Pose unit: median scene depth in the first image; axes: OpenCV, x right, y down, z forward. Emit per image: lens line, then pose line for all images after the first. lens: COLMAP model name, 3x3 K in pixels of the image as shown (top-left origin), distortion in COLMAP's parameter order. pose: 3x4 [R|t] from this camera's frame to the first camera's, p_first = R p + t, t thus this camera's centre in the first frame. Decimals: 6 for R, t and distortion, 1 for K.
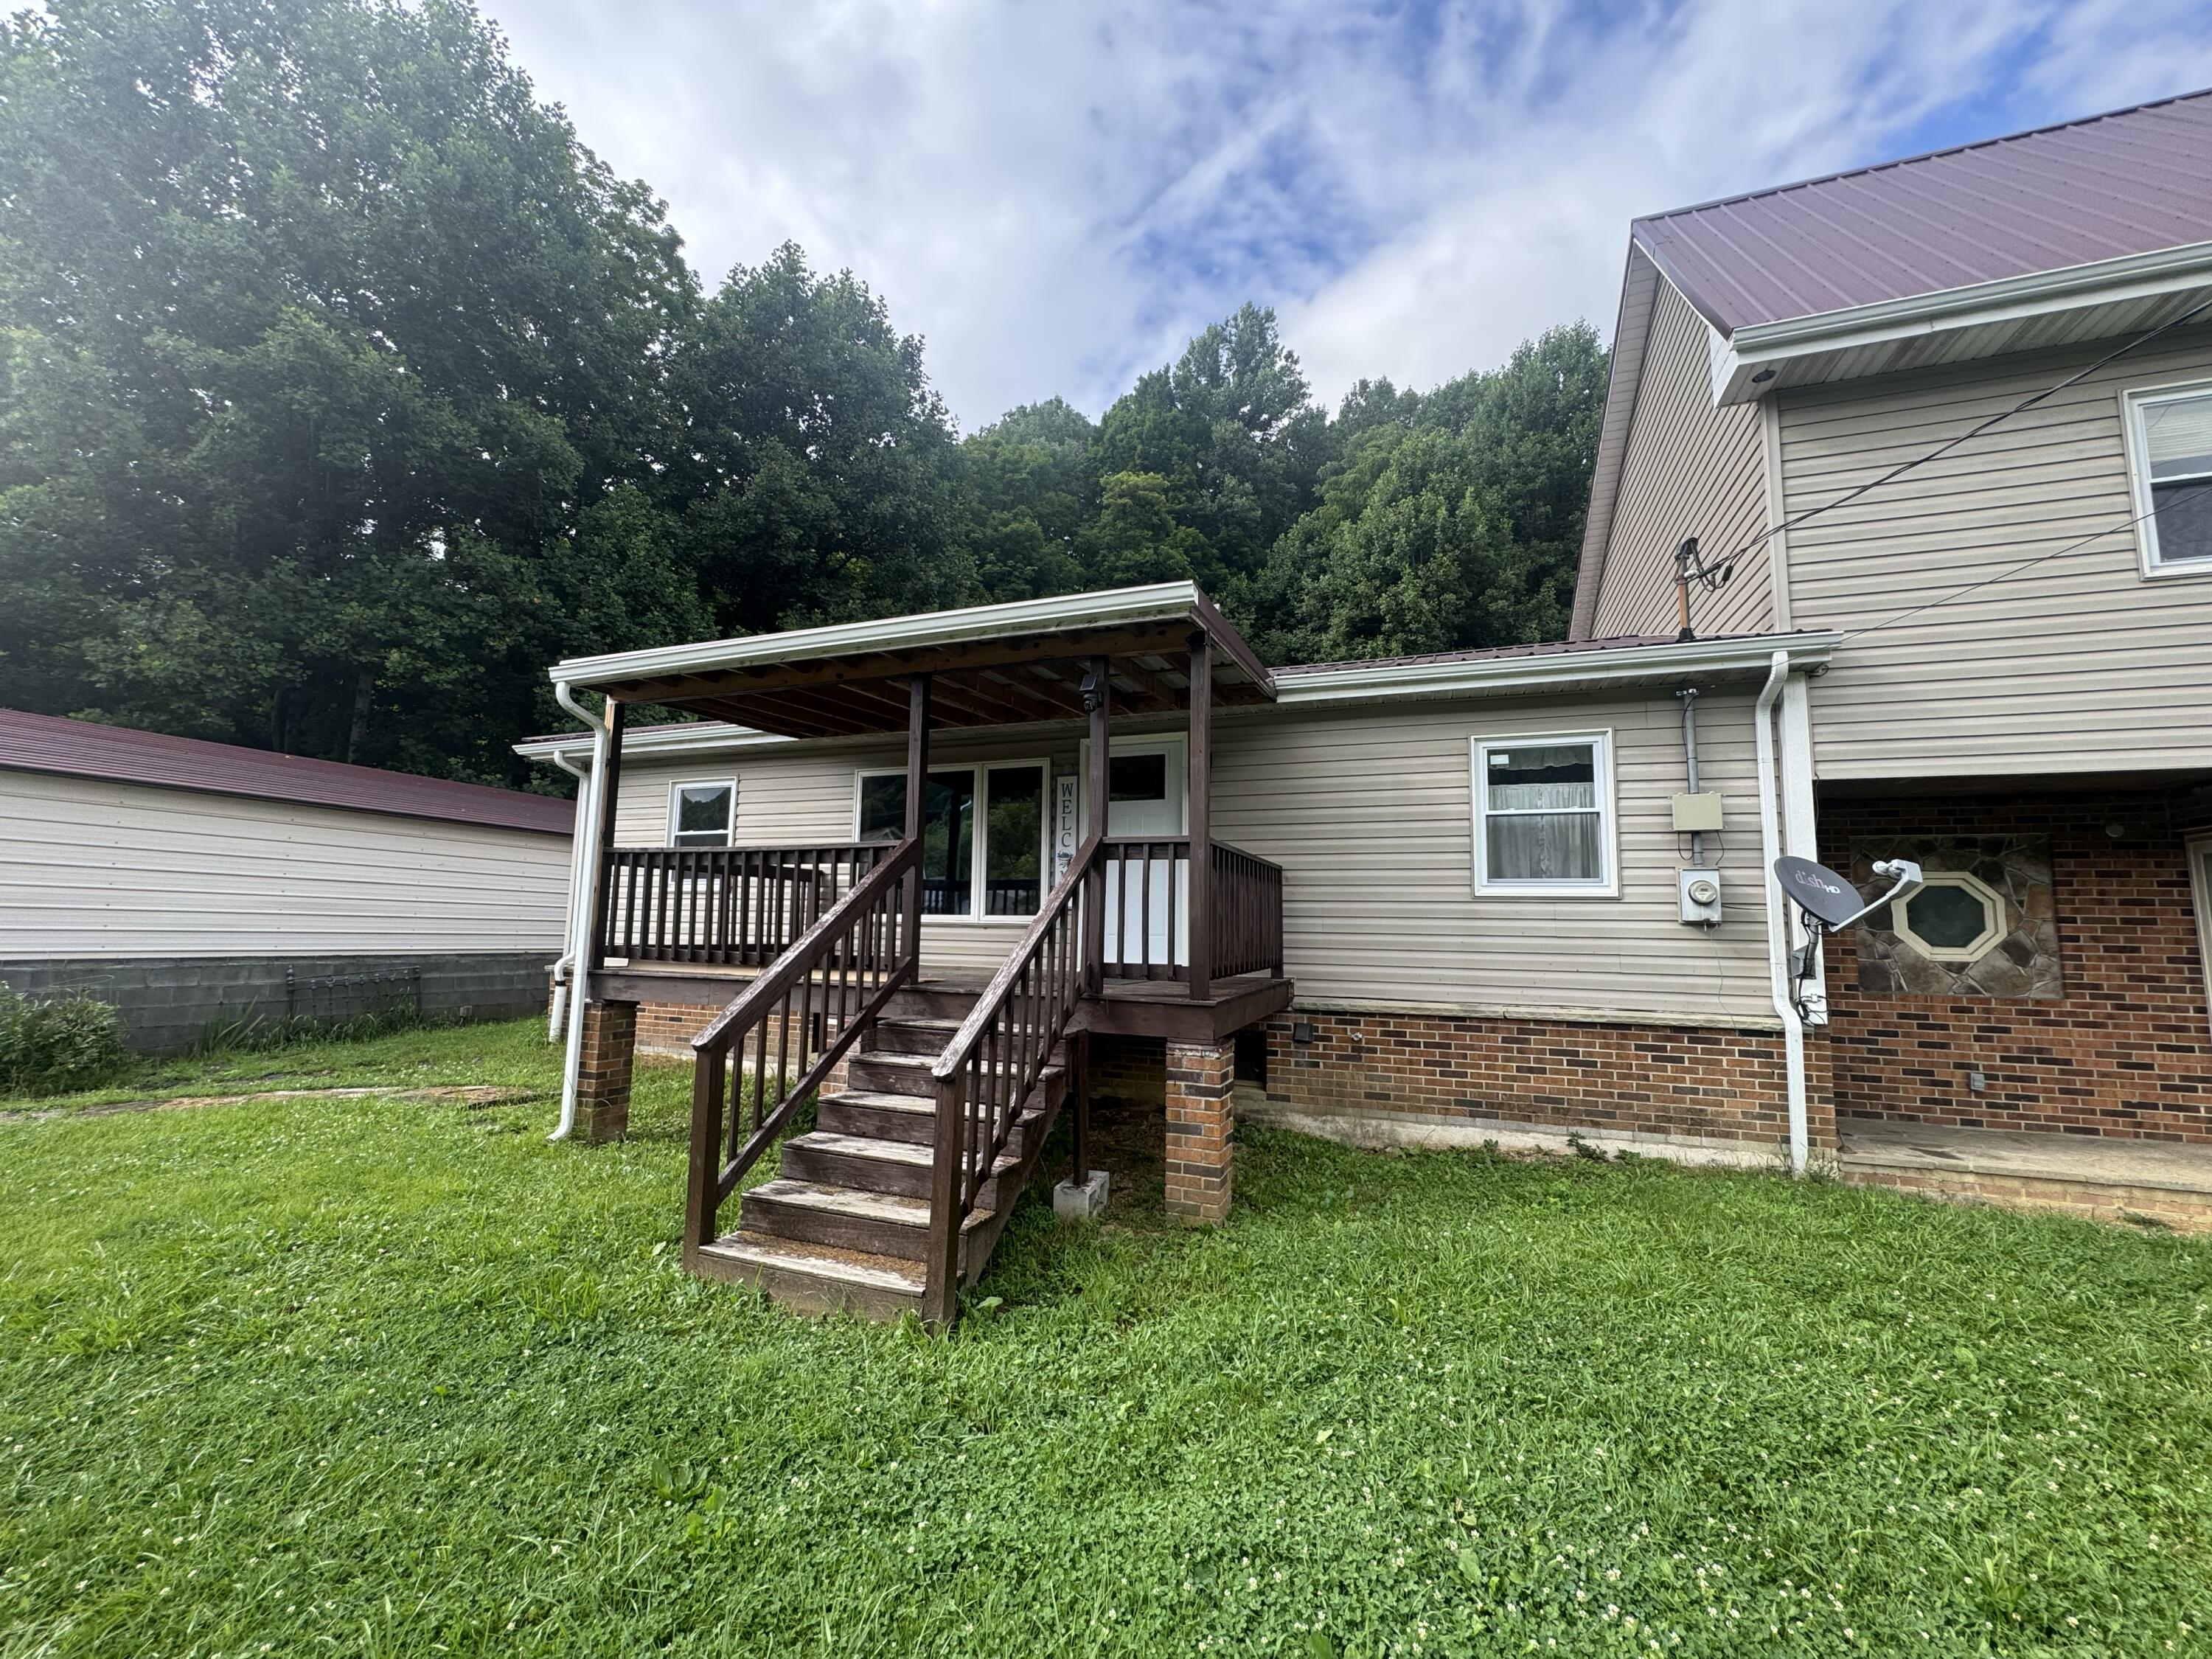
lens RADIAL K [[881.2, 0, 1102.0], [0, 881.2, 834.3], [0, 0, 1]] dist [-0.001461, -0.000046]
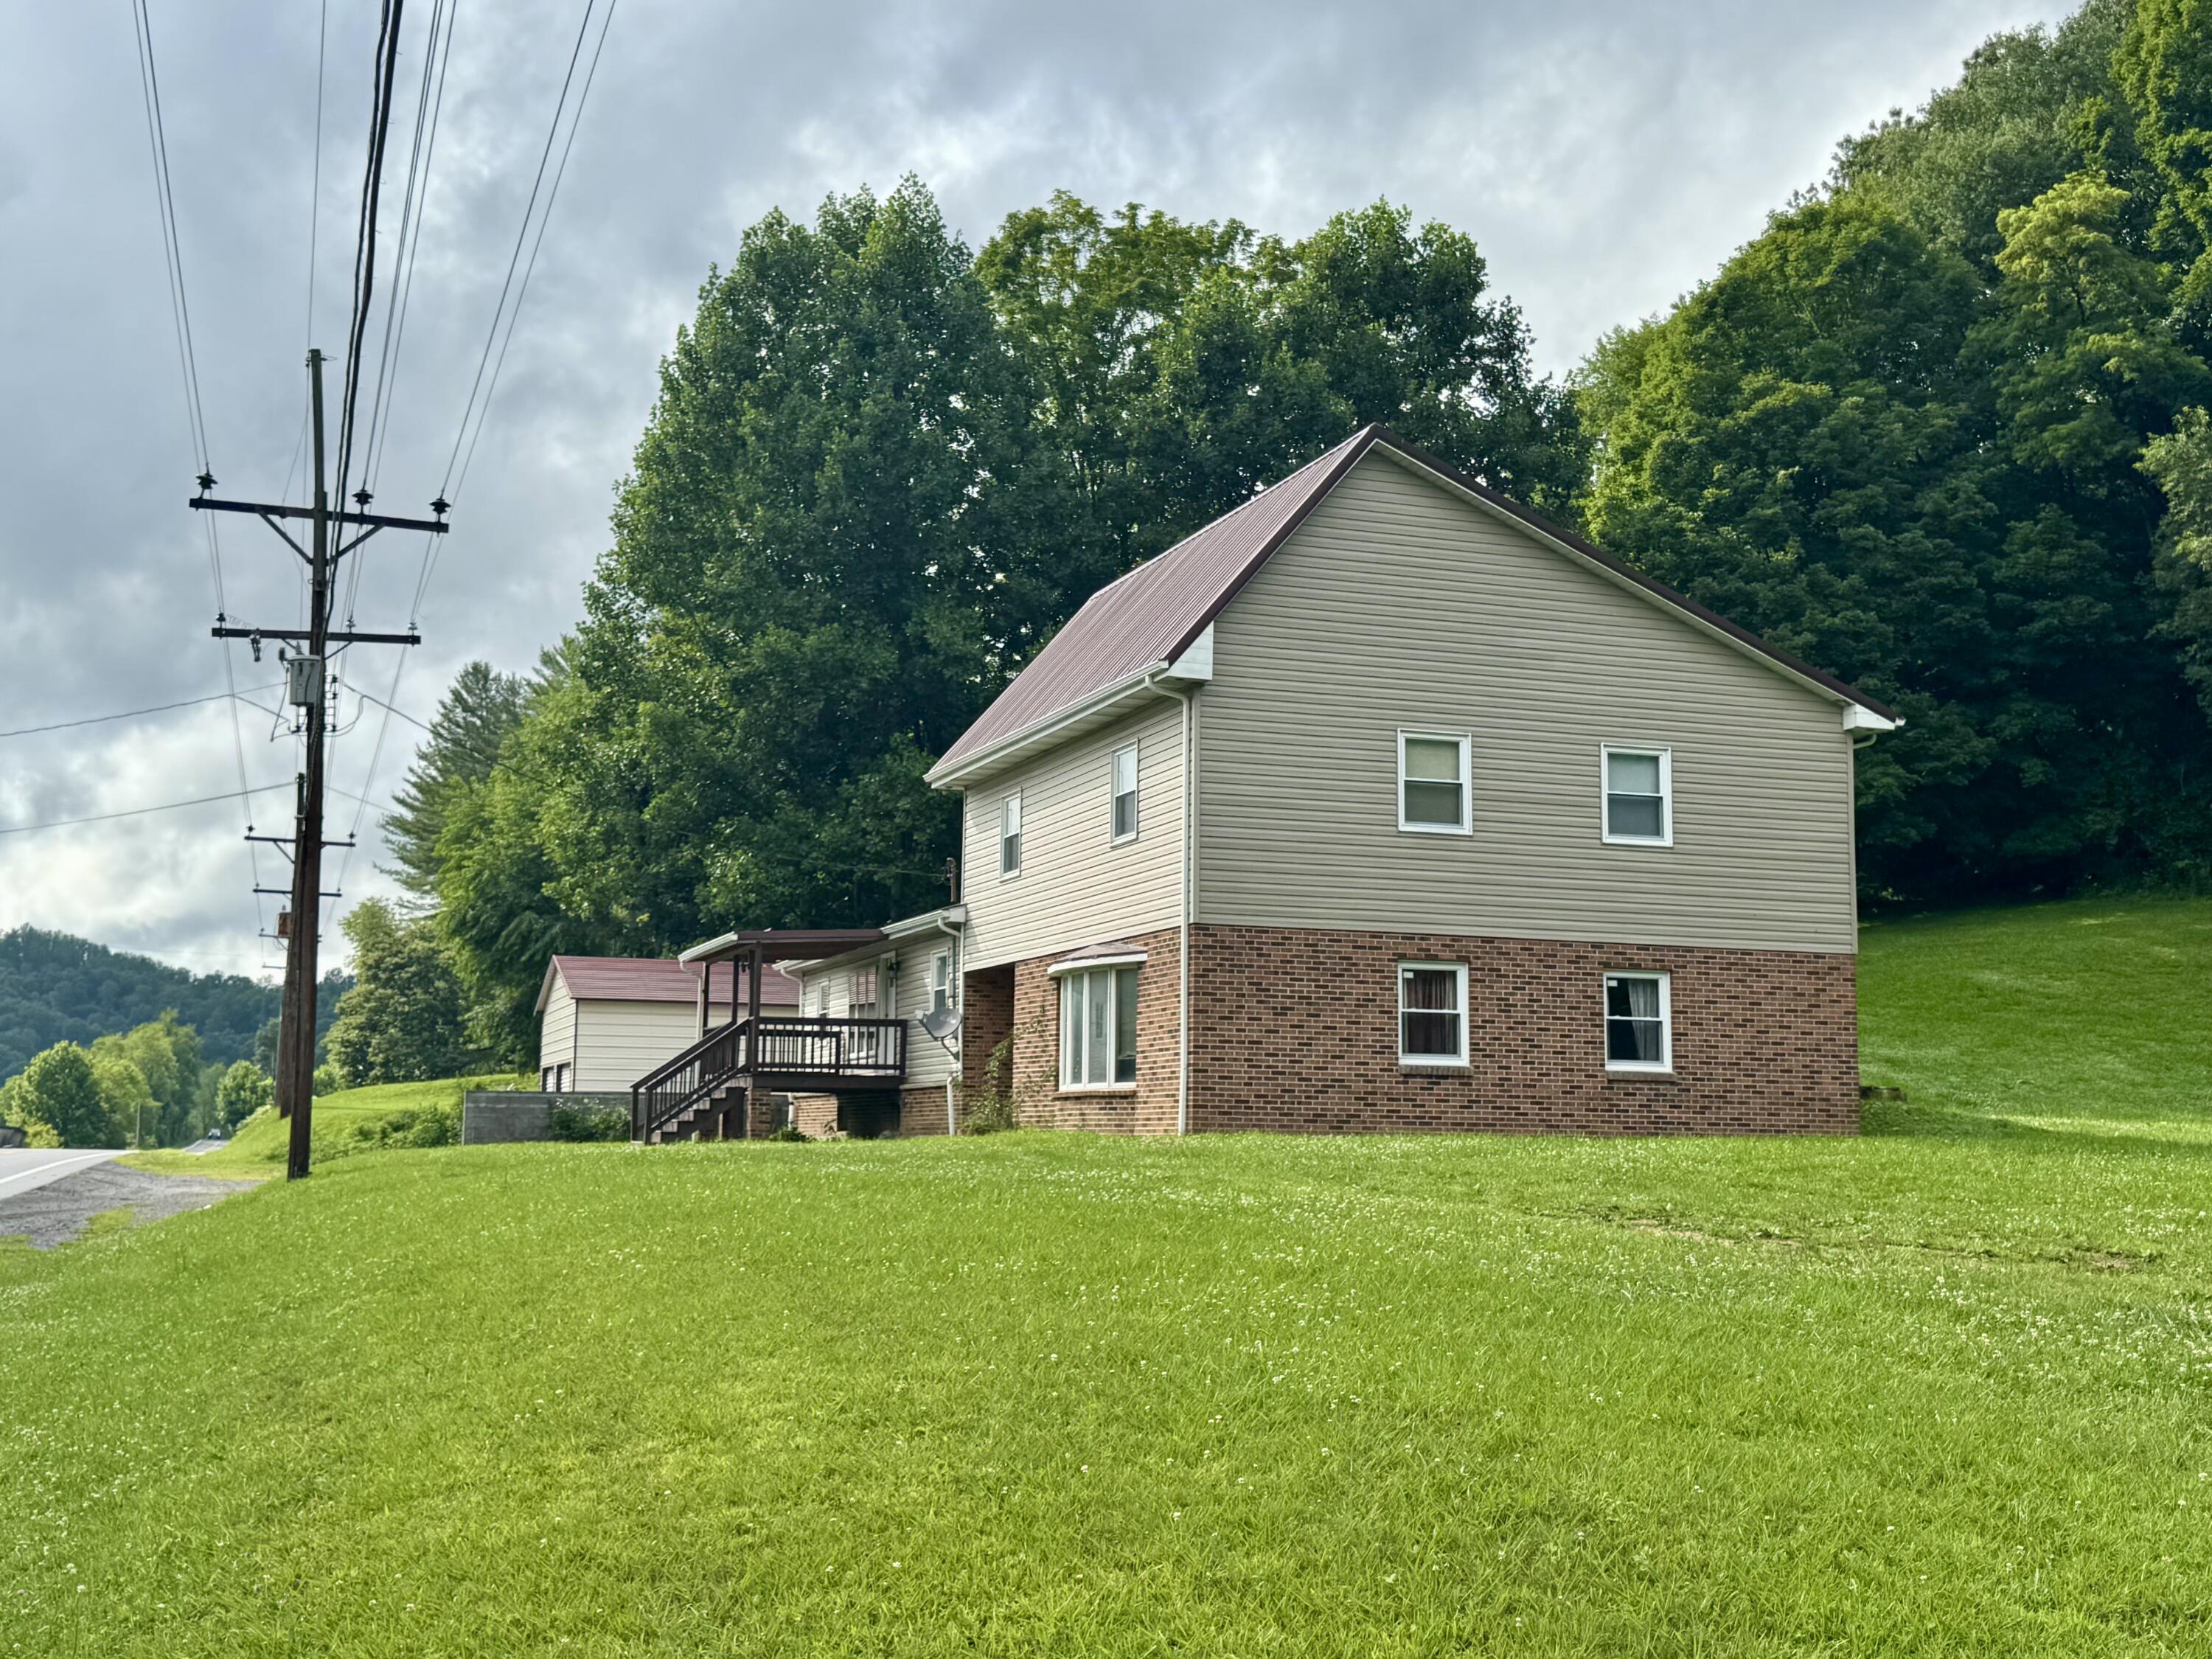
lens RADIAL K [[2491.4, 0, 1114.2], [0, 2491.4, 817.0], [0, 0, 1]] dist [0.096706, -0.019760]
pose [[0.653455, -0.111186, -0.748755, 5.096526], [0.083671, 0.993702, -0.074537, 0.044759], [0.752327, -0.013942, 0.658642, -2.502855]]
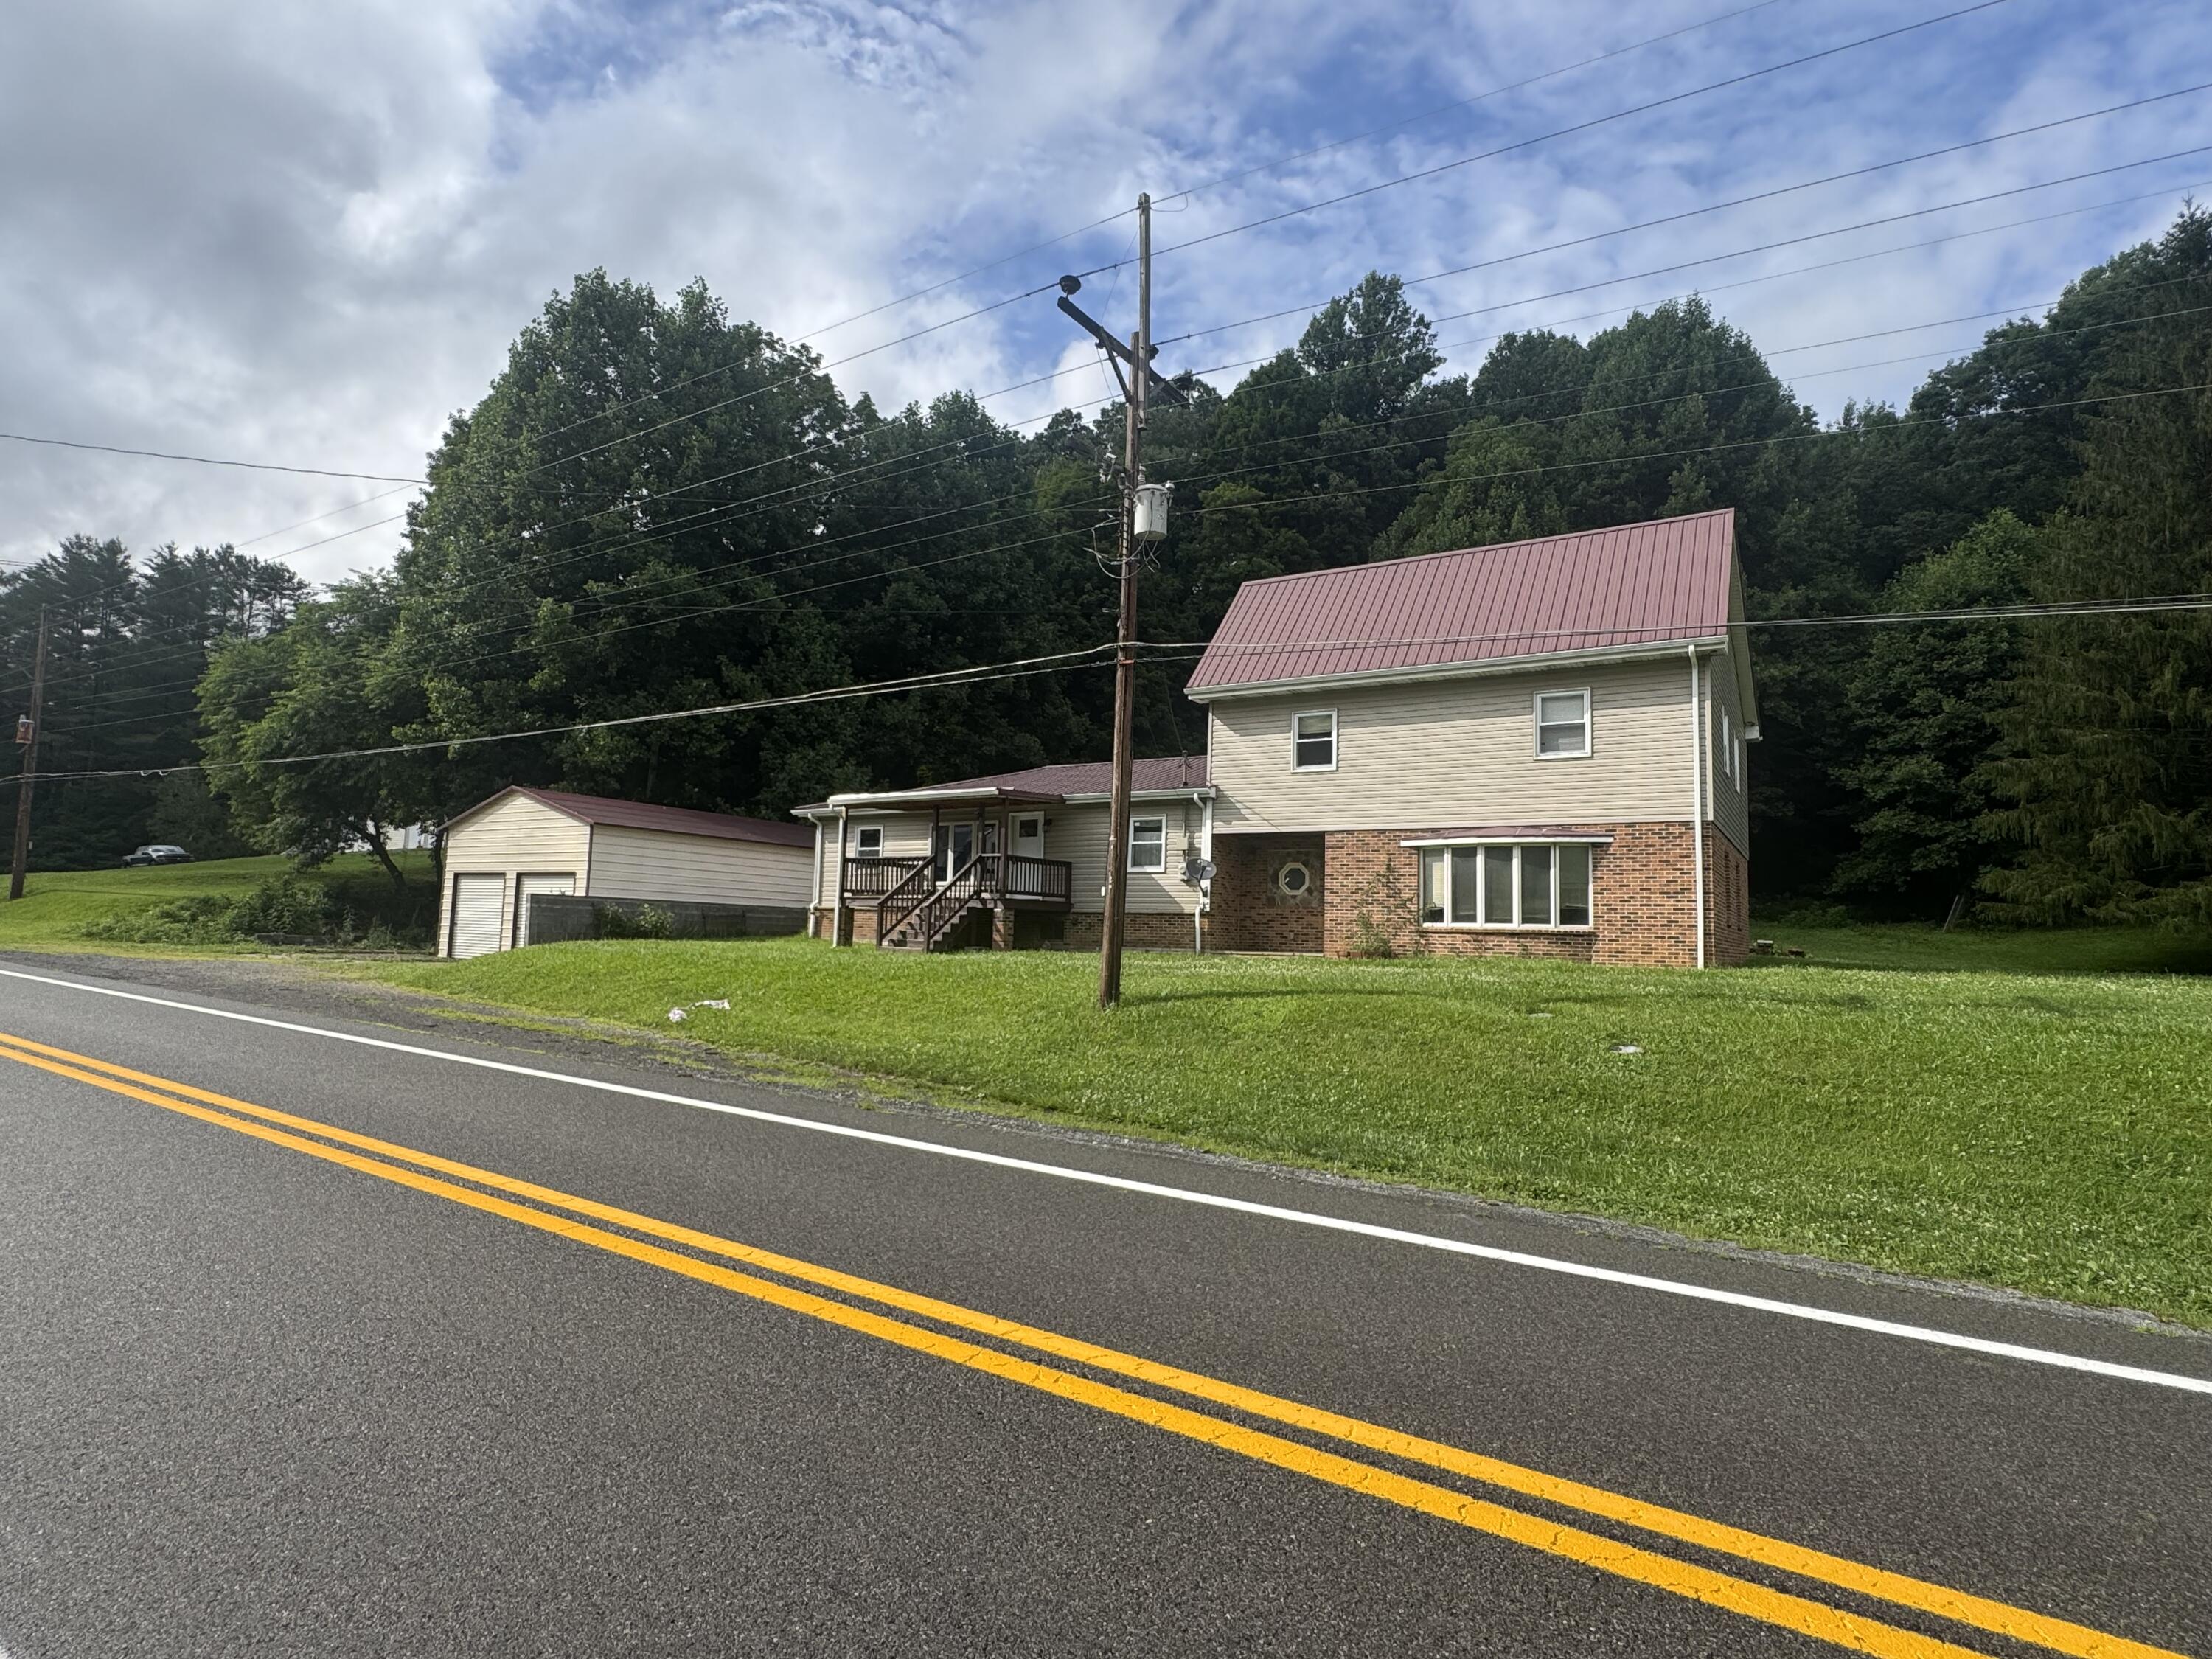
lens RADIAL K [[1162.7, 0, 1100.8], [0, 1162.7, 834.3], [0, 0, 1]] dist [-0.004268, -0.000270]
pose [[0.979961, -0.009682, -0.198954, 1.089102], [0.012301, 0.999853, 0.011935, -0.099557], [0.198809, -0.014143, 0.979936, -2.718211]]
